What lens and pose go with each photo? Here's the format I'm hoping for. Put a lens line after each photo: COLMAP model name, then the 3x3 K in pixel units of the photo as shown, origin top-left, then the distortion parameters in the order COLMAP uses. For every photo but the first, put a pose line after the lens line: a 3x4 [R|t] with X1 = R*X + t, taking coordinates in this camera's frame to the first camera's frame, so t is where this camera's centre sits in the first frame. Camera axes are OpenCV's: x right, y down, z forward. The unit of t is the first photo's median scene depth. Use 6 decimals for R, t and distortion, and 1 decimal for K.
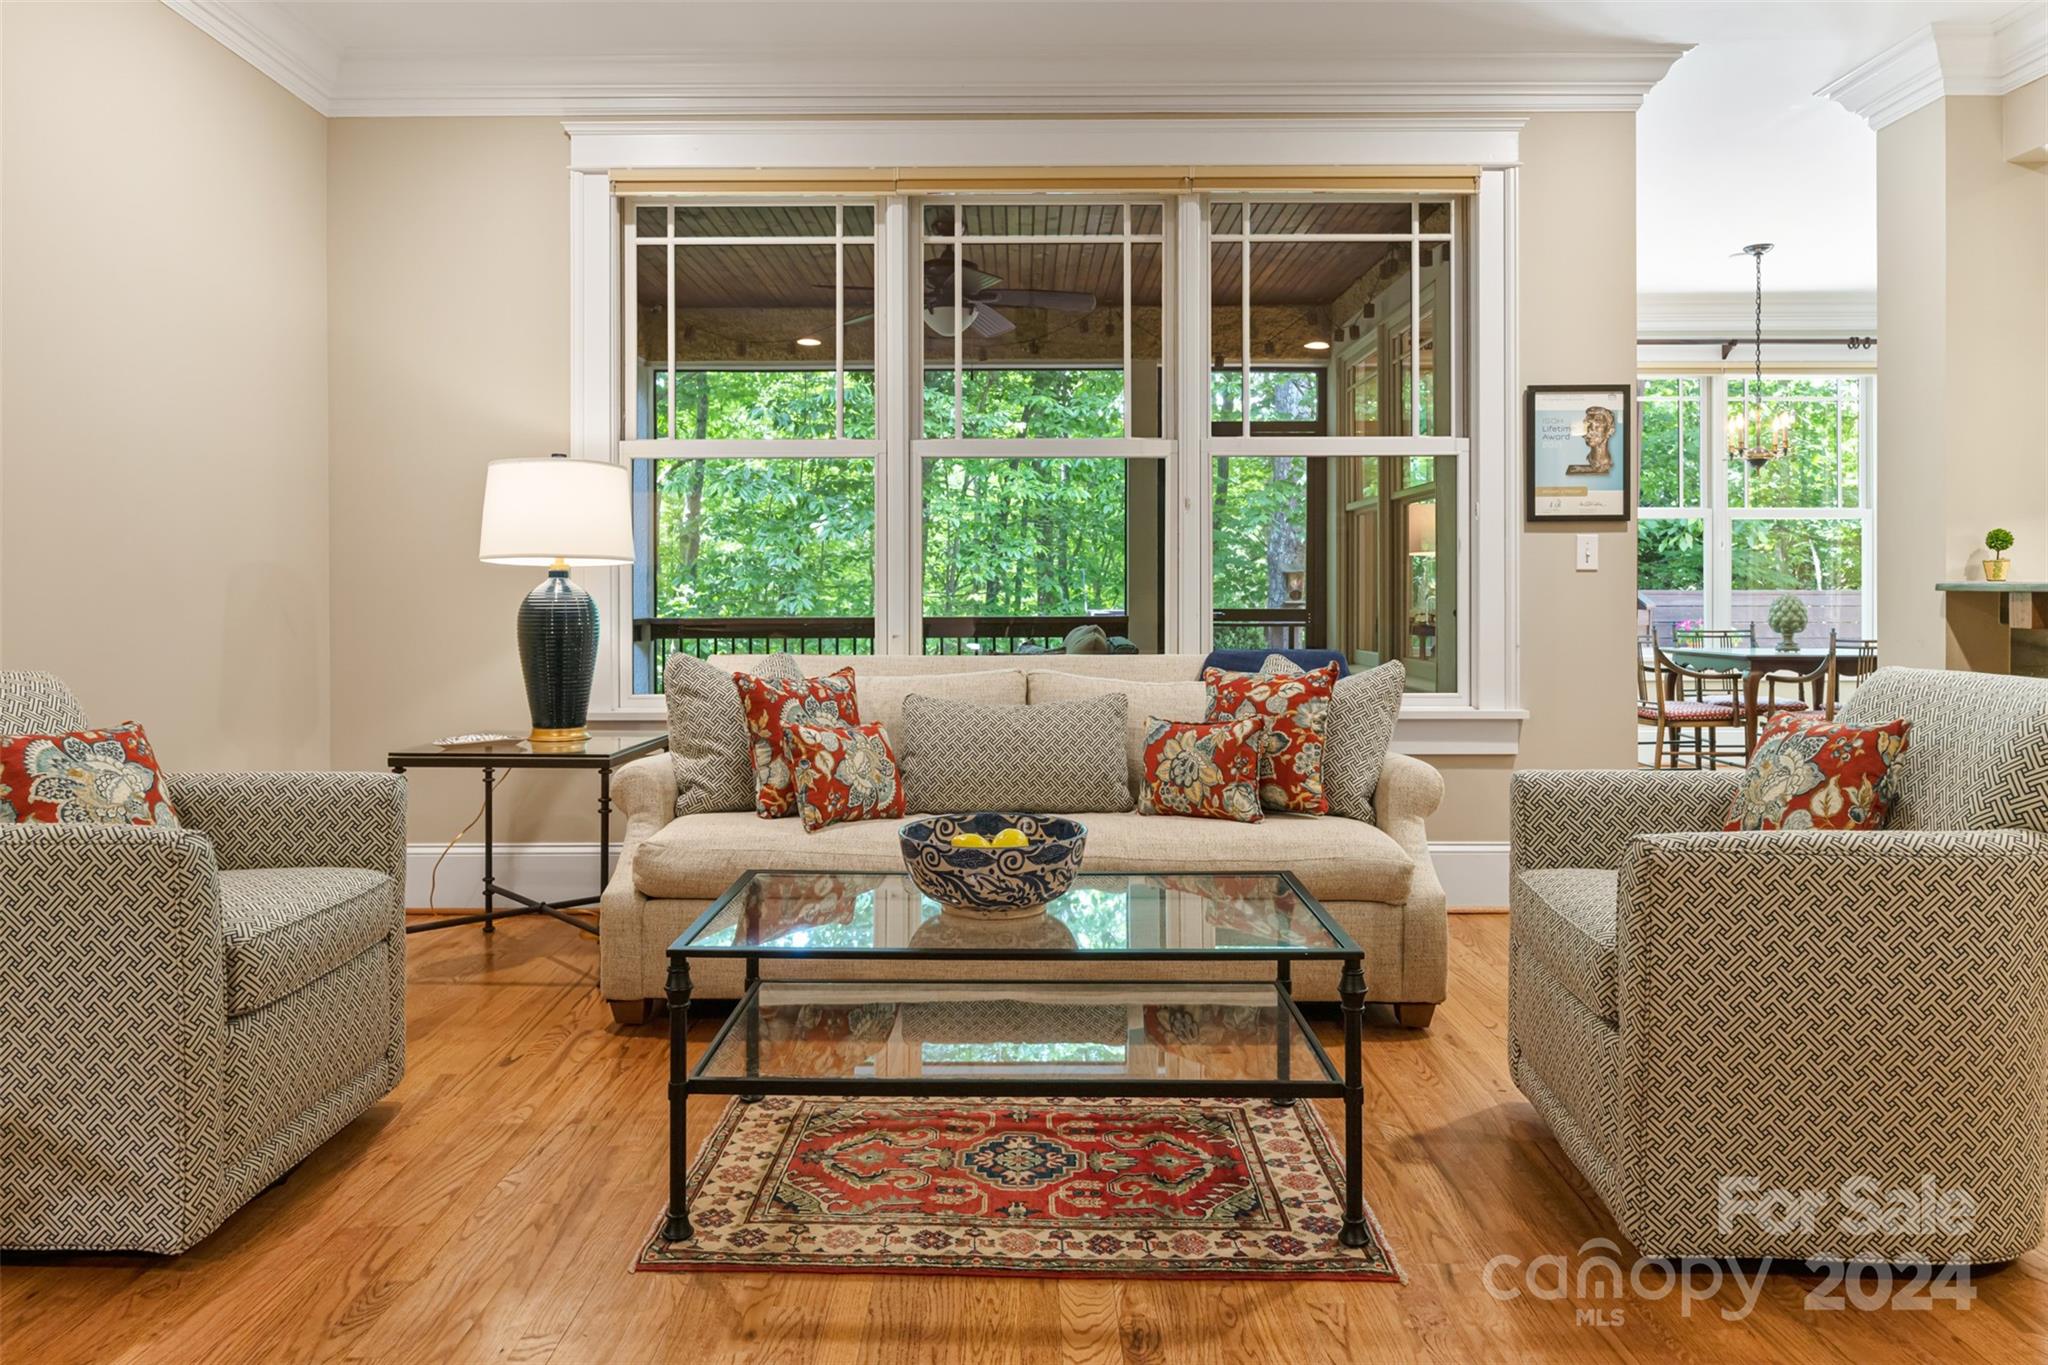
lens RADIAL K [[1361.5, 0, 1021.1], [0, 1361.5, 601.3], [0, 0, 1]] dist [-0.002399, 0.000486]
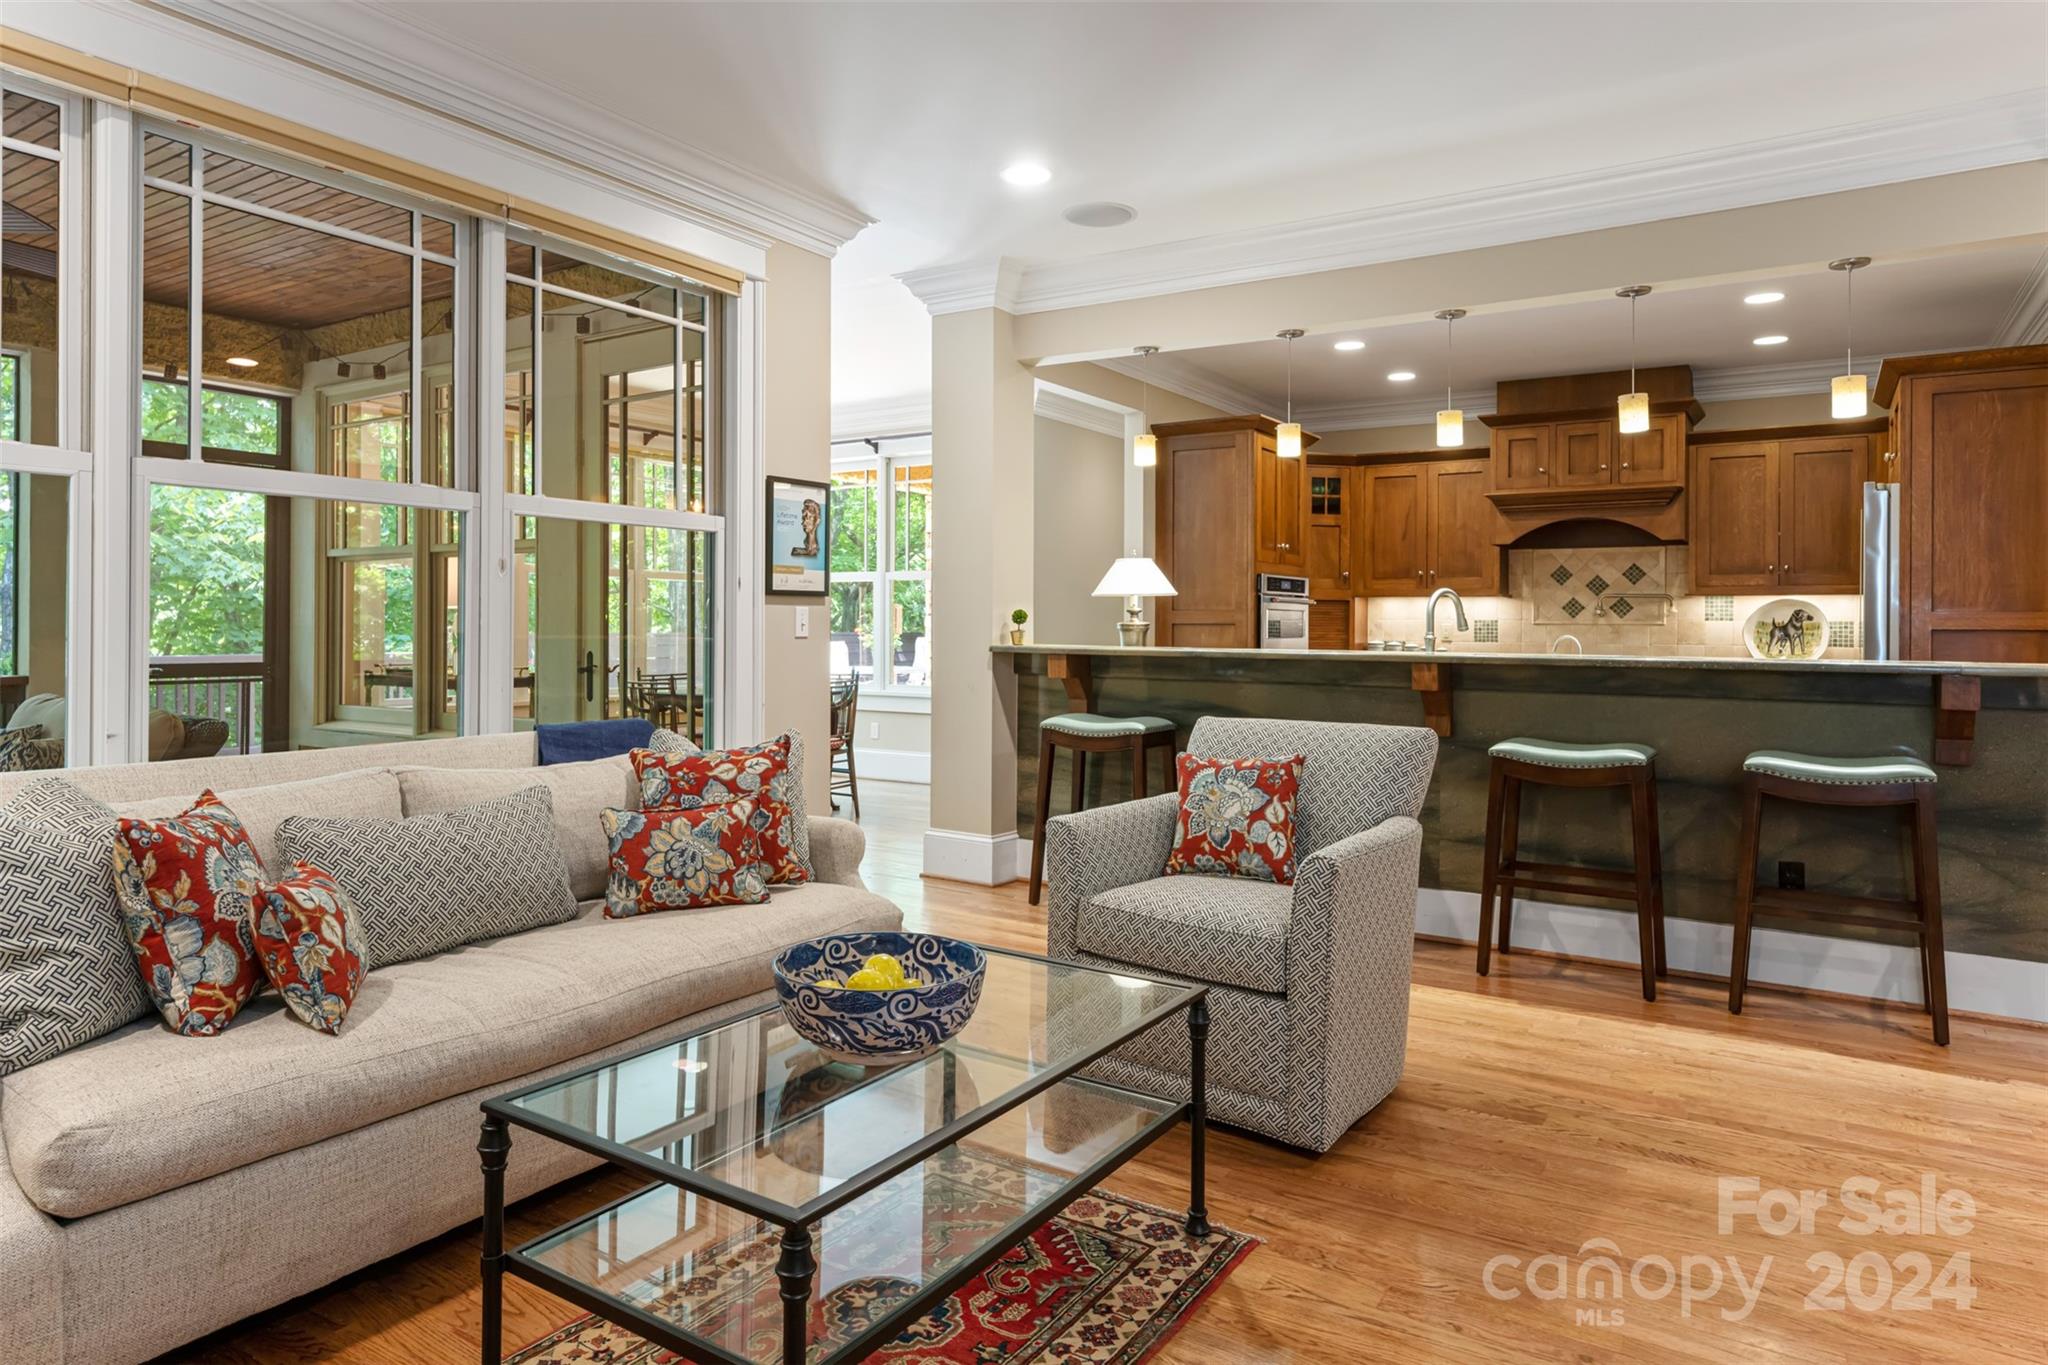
lens RADIAL K [[1213.1, 0, 1024.6], [0, 1213.1, 624.6], [0, 0, 1]] dist [-0.001331, -0.000733]
pose [[0.540062, 0.004909, 0.841611, -0.455510], [-0.000636, 0.999985, -0.005424, -0.035362], [-0.841625, 0.002394, 0.540057, 0.339926]]
